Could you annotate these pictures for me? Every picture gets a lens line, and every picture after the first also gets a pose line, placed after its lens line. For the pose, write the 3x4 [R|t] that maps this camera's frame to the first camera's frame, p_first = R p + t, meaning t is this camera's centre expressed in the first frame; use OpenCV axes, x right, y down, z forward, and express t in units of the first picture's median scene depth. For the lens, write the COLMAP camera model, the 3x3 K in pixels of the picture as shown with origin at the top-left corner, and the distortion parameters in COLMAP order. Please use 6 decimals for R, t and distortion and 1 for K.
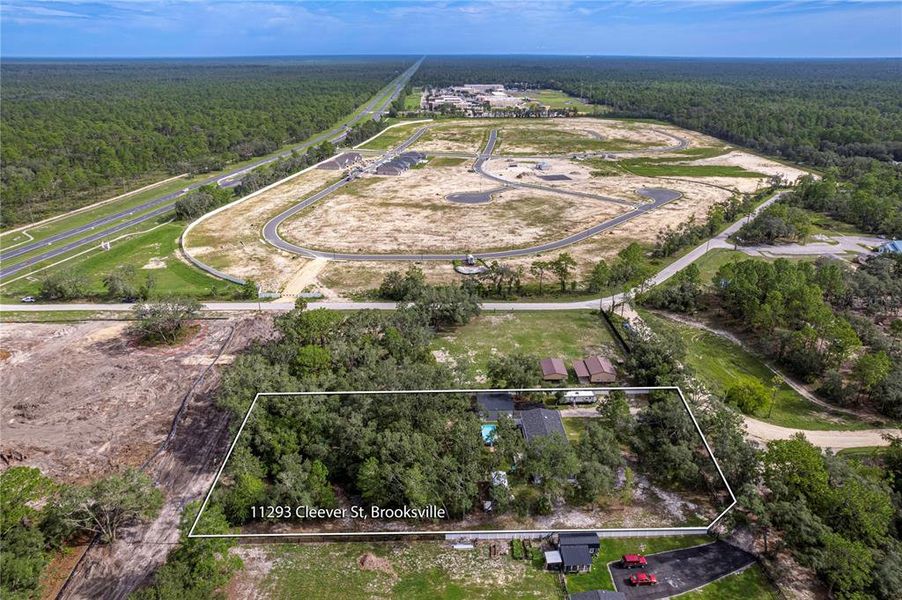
lens RADIAL K [[600.8, 0, 451.0], [0, 600.8, 300.0], [0, 0, 1]] dist [-0.032786, 0.003403]
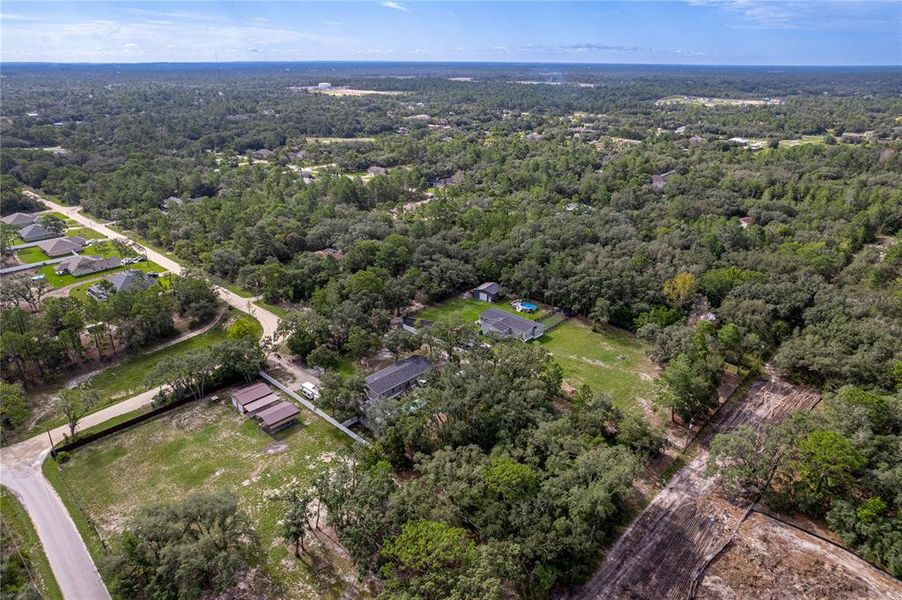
lens RADIAL K [[580.5, 0, 451.0], [0, 580.5, 300.0], [0, 0, 1]] dist [-0.003289, 0.000903]
pose [[-0.710874, -0.280518, 0.644956, -0.317981], [0.263315, 0.744173, 0.613899, -0.290377], [-0.652168, 0.606231, -0.455148, 0.676659]]
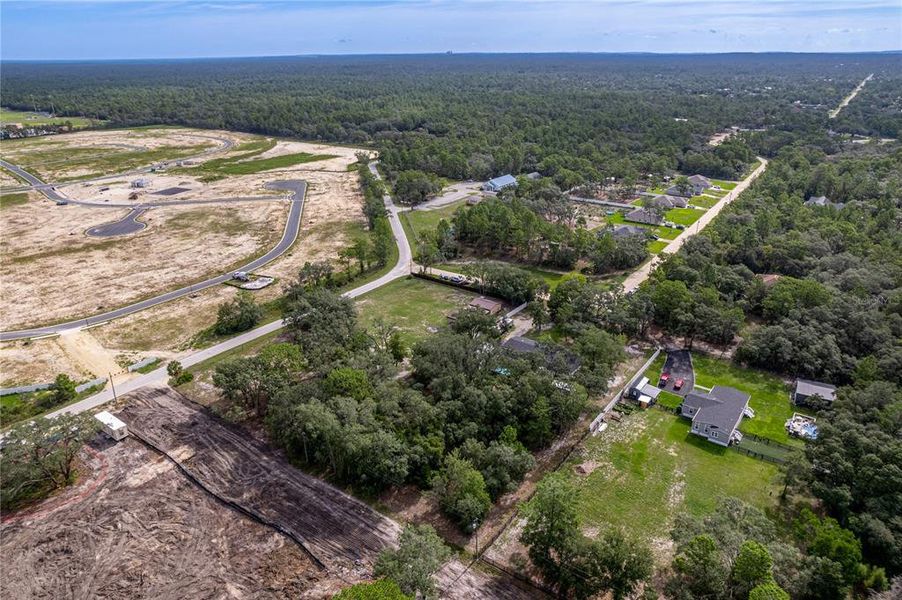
lens RADIAL K [[600.8, 0, 451.0], [0, 600.8, 300.0], [0, 0, 1]] dist [-0.032786, 0.003403]
pose [[0.619881, -0.312291, 0.719876, -0.416368], [0.313231, 0.939612, 0.137894, -0.054469], [-0.719467, 0.140010, 0.680268, 0.120312]]
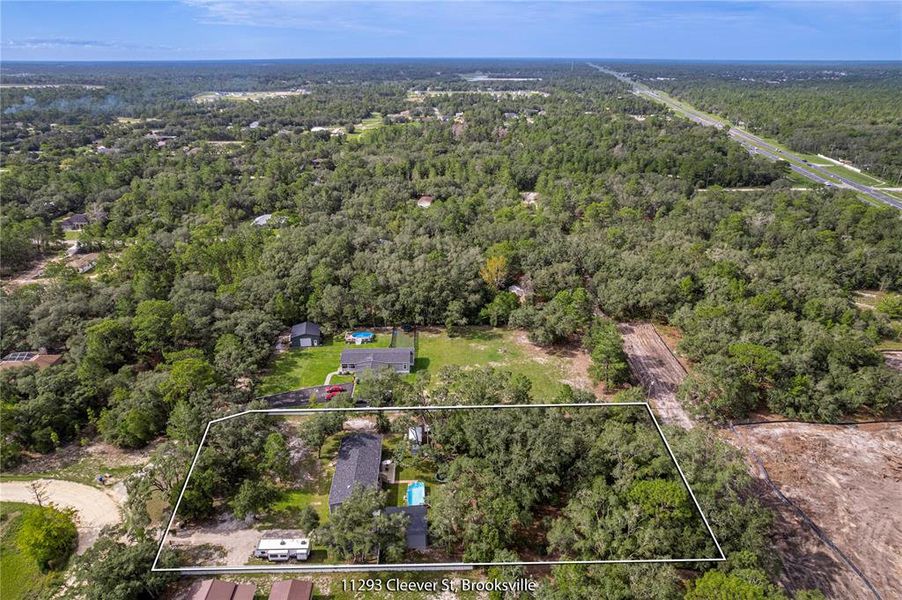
lens RADIAL K [[580.5, 0, 451.0], [0, 580.5, 300.0], [0, 0, 1]] dist [-0.003289, 0.000903]
pose [[-0.999977, 0.001518, 0.006537, -0.003069], [0.005757, 0.694451, 0.719517, -0.308037], [-0.003447, 0.719538, -0.694444, 0.711424]]
